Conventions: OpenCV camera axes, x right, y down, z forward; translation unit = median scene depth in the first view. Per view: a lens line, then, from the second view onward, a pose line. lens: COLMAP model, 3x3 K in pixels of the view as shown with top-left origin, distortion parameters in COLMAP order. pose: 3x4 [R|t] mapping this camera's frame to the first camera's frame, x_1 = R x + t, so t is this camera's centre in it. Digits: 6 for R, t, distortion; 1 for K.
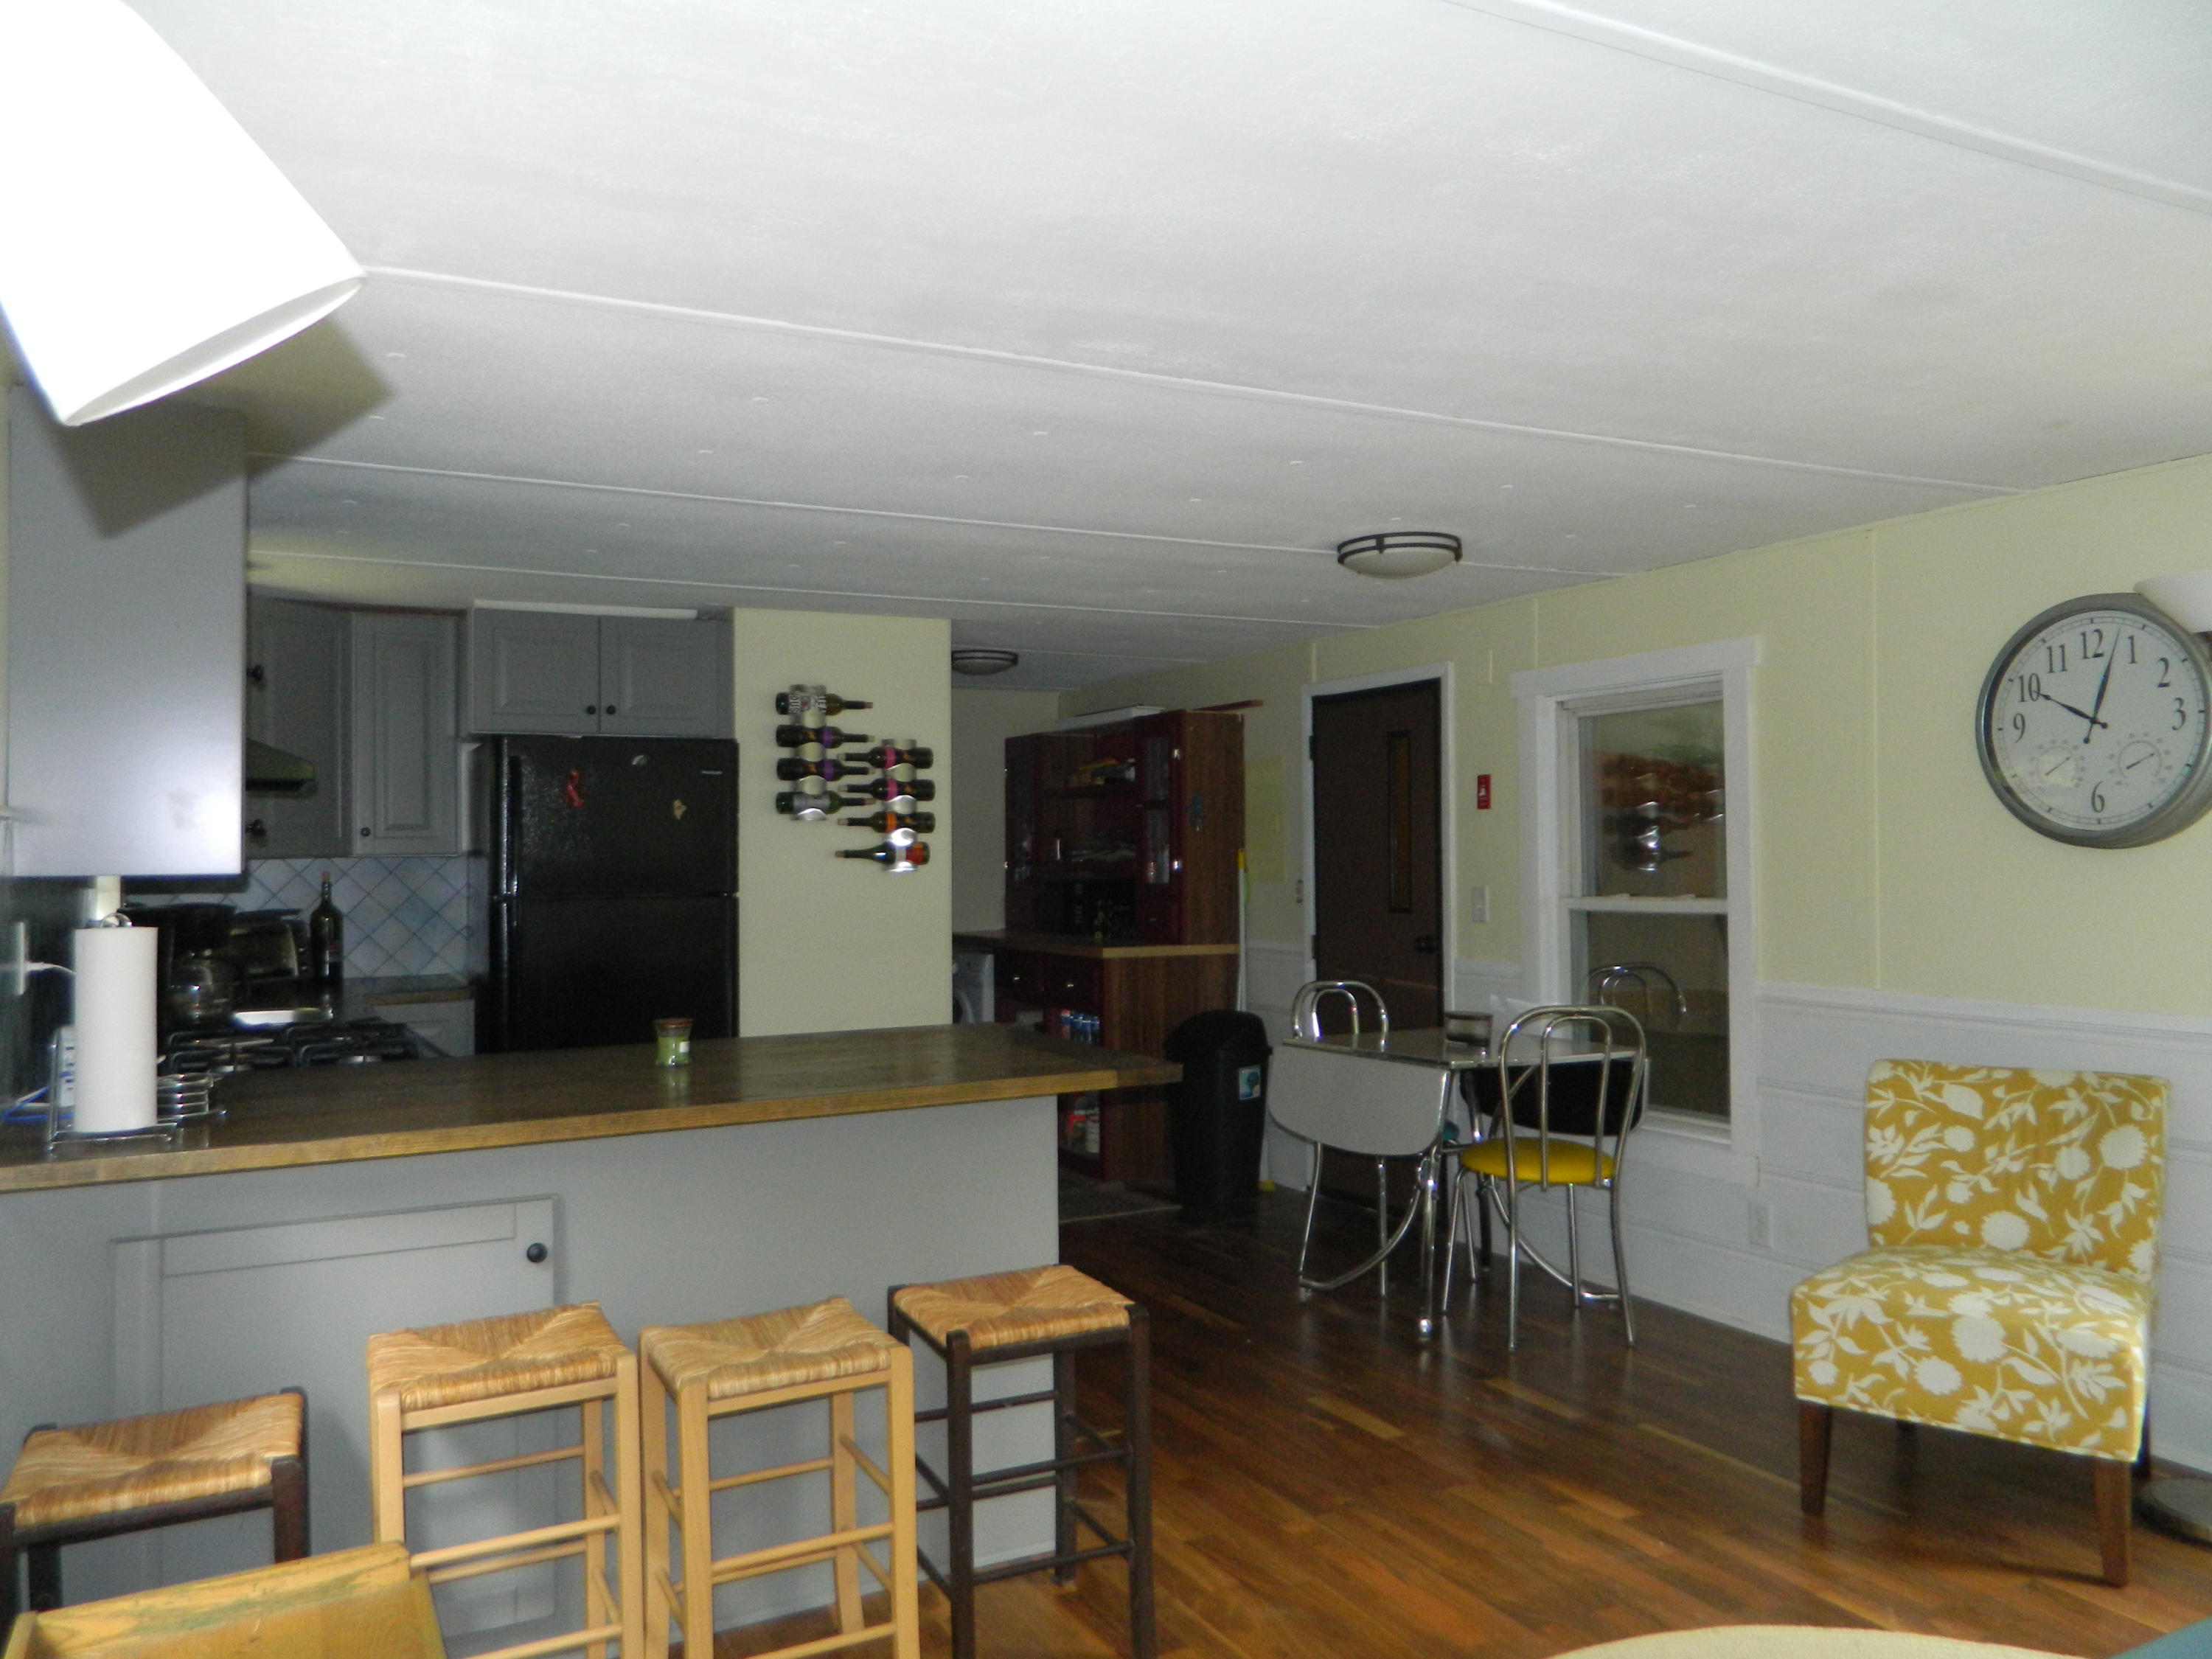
lens RADIAL K [[1661.5, 0, 1106.0], [0, 1661.5, 840.6], [0, 0, 1]] dist [0.015225, -0.009286]
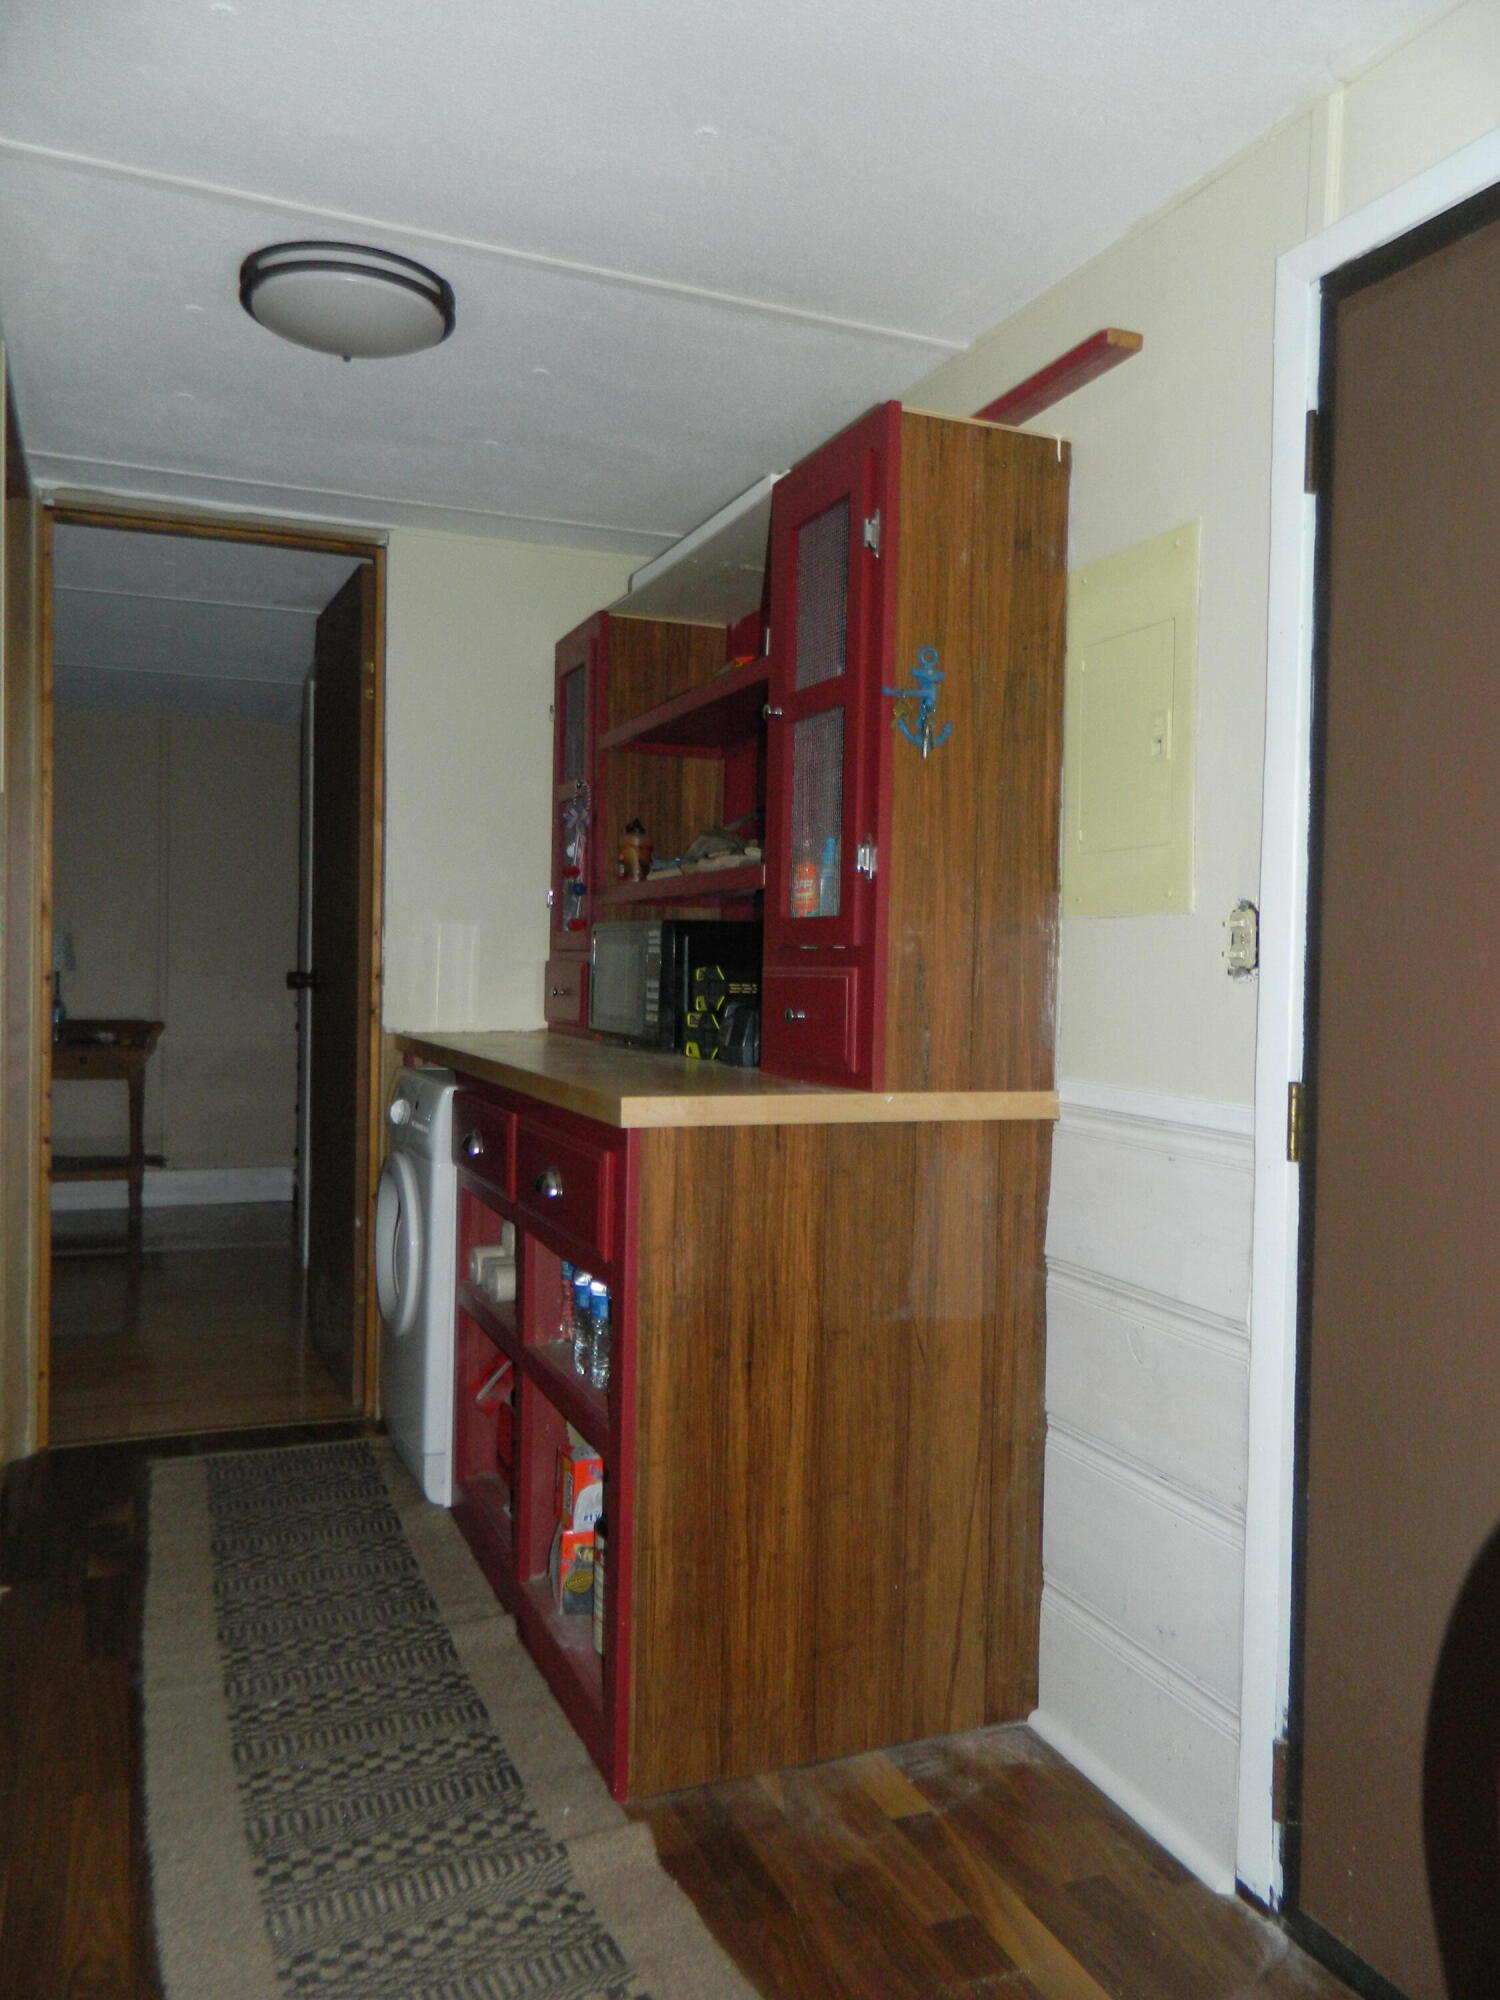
lens RADIAL K [[1502.3, 0, 756.6], [0, 1502.3, 998.1], [0, 0, 1]] dist [0.015225, -0.009286]
pose [[0.996273, 0.026764, -0.081996, 0.056521], [-0.024099, 0.999154, 0.033316, 0.040447], [0.082818, -0.031215, 0.996076, 0.822118]]
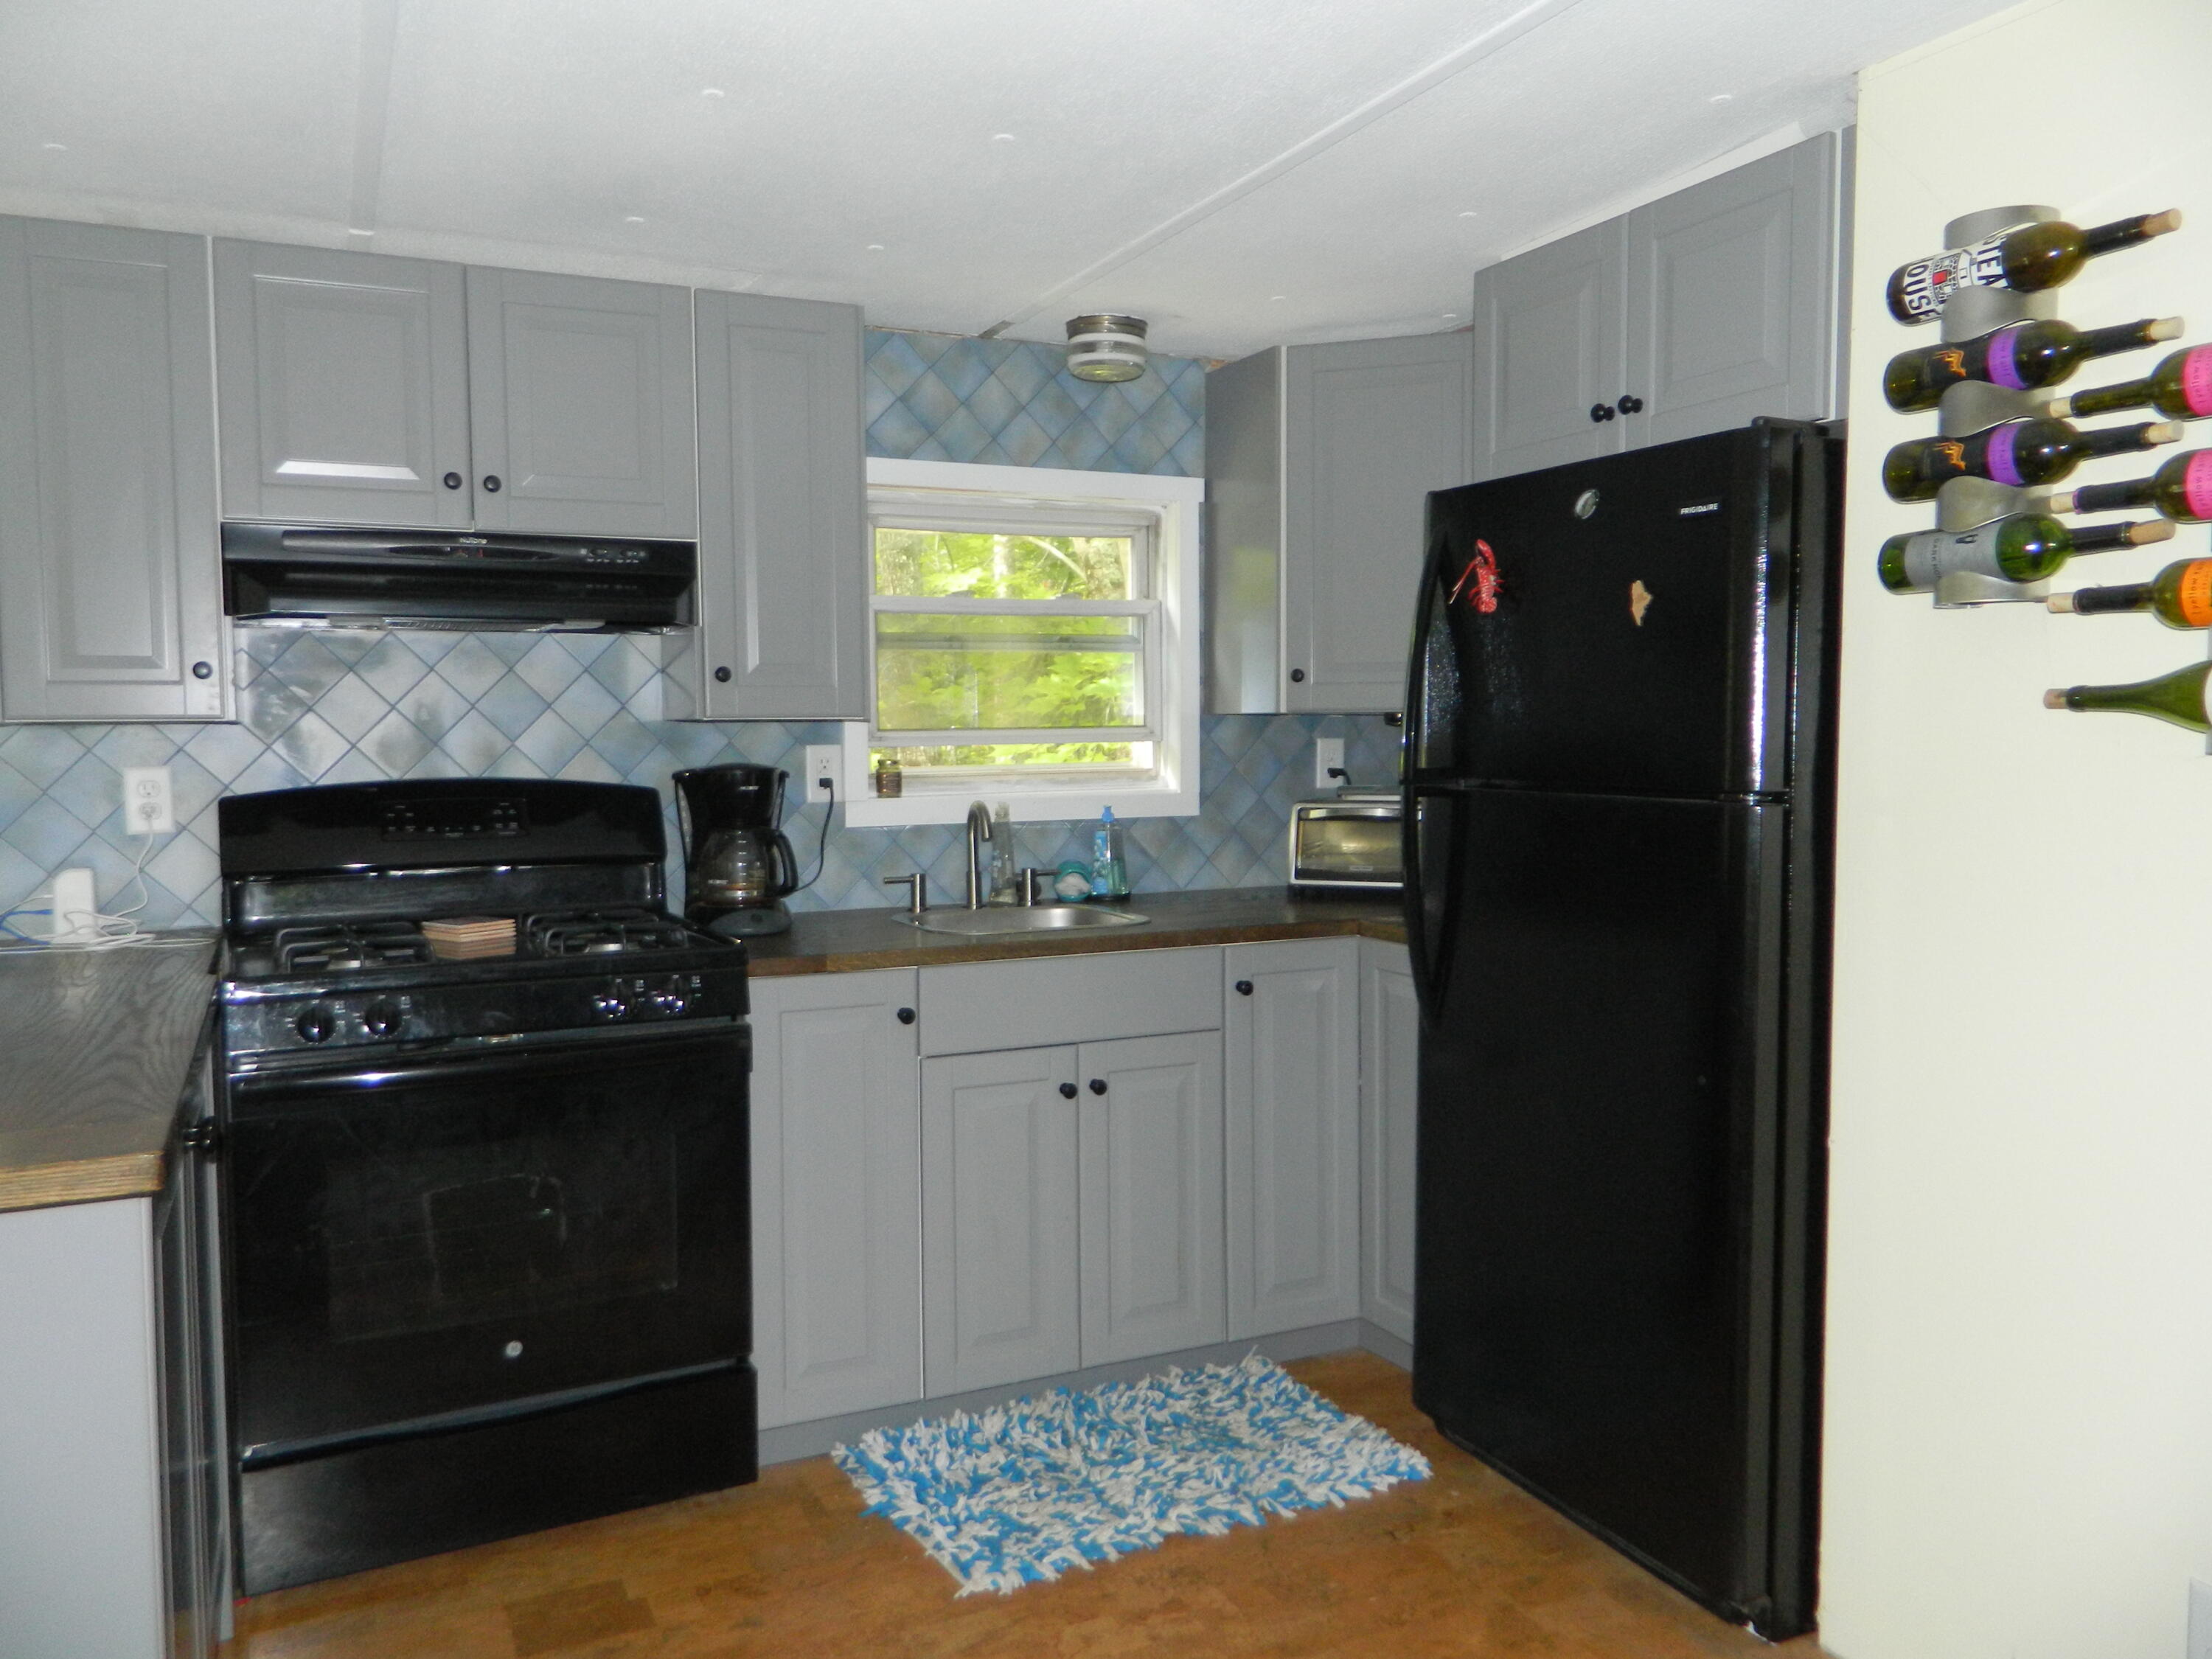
lens RADIAL K [[1661.5, 0, 1103.1], [0, 1661.5, 824.8], [0, 0, 1]] dist [0.015225, -0.009286]
pose [[-0.024897, 0.064124, -0.997631, 0.187783], [0.005286, 0.997935, 0.064011, 0.011076], [0.999676, -0.003680, -0.025185, 0.814632]]
